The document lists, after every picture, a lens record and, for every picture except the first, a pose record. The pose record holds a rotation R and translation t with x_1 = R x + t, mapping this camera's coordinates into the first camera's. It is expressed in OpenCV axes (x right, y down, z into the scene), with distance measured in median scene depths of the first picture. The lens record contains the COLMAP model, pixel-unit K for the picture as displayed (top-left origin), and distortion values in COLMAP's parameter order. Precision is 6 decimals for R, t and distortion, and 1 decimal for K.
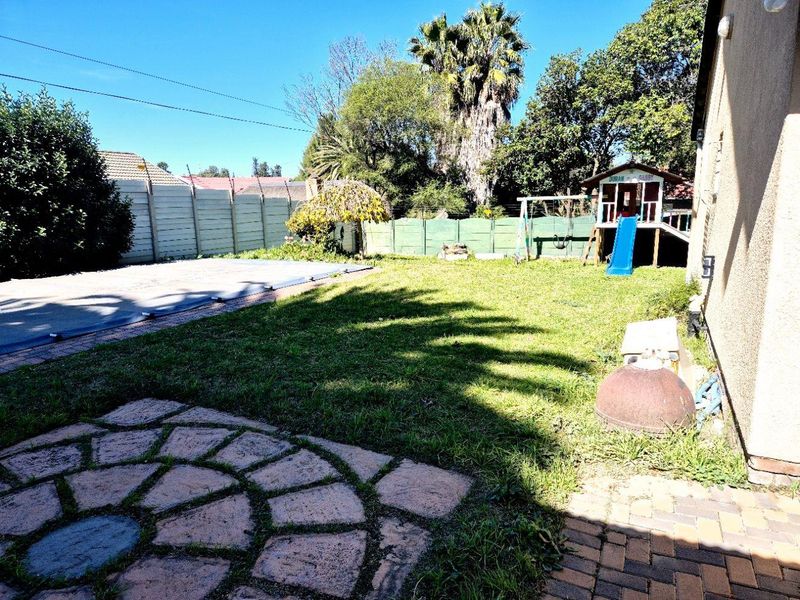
lens RADIAL K [[530.0, 0, 404.8], [0, 530.0, 302.0], [0, 0, 1]] dist [0.069373, -0.060019]
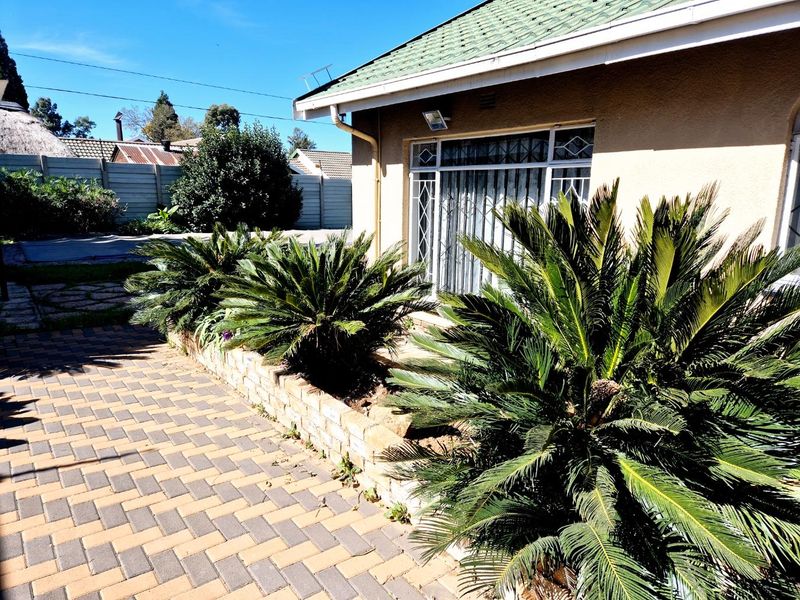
lens RADIAL K [[530.0, 0, 404.8], [0, 530.0, 302.0], [0, 0, 1]] dist [0.069373, -0.060019]
pose [[0.898189, 0.116963, -0.423763, 0.477360], [-0.109392, 0.993101, 0.042243, 0.042392], [0.425781, 0.008414, 0.904787, -0.283830]]
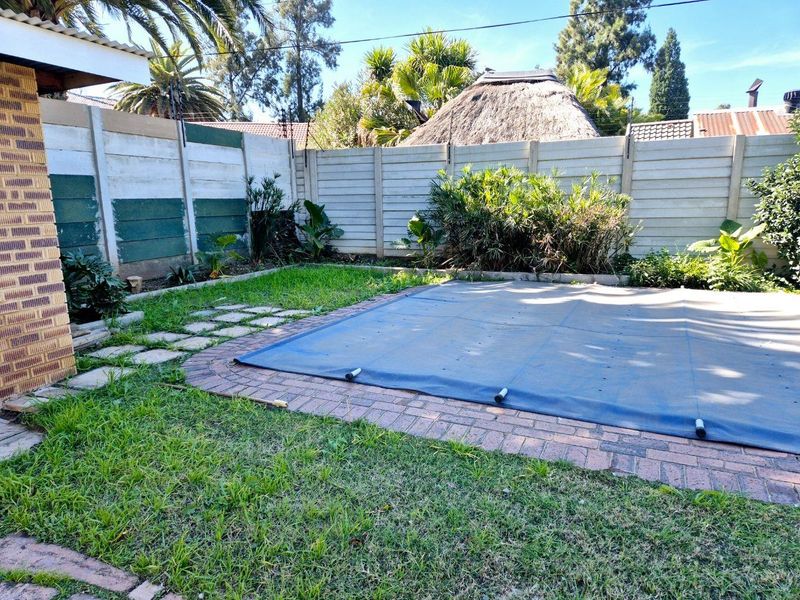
lens RADIAL K [[532.9, 0, 396.6], [0, 532.9, 305.5], [0, 0, 1]] dist [0.091202, -0.078740]
pose [[0.017219, 0.207877, -0.978003, -0.080496], [-0.175343, 0.963618, 0.201732, -0.049552], [0.984357, 0.168013, 0.053042, 0.320554]]
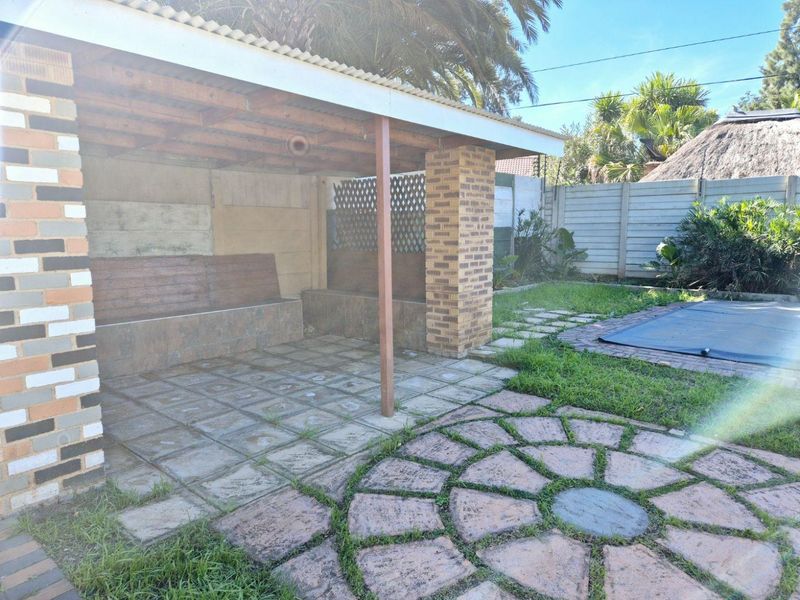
lens RADIAL K [[530.0, 0, 404.8], [0, 530.0, 302.0], [0, 0, 1]] dist [0.069373, -0.060019]
pose [[-0.254087, 0.149316, -0.955586, 0.110284], [-0.171934, 0.965301, 0.196551, -0.026016], [0.951776, 0.214239, -0.219598, 0.164918]]
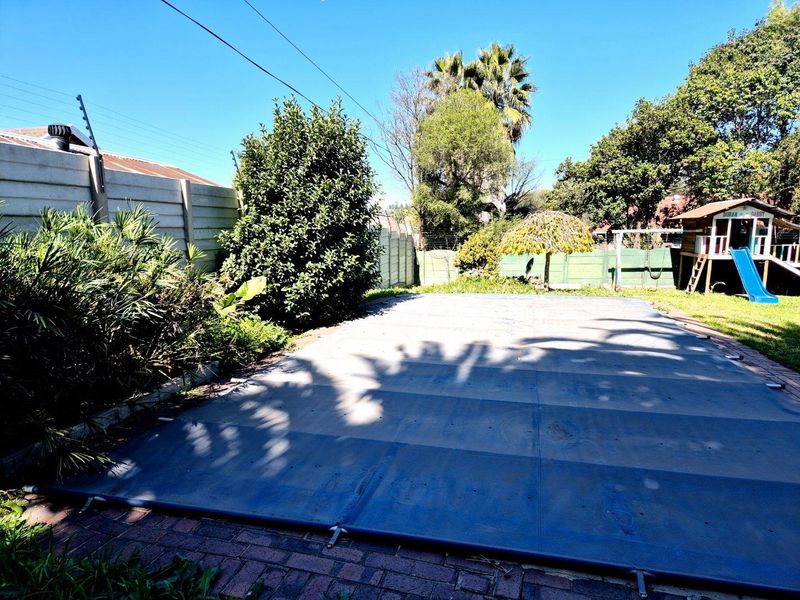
lens RADIAL K [[532.9, 0, 396.6], [0, 532.9, 305.5], [0, 0, 1]] dist [0.091202, -0.078740]
pose [[0.972388, -0.020078, 0.232503, -0.700799], [0.031718, 0.998418, -0.046432, -0.021915], [-0.231203, 0.052525, 0.971487, 0.127968]]
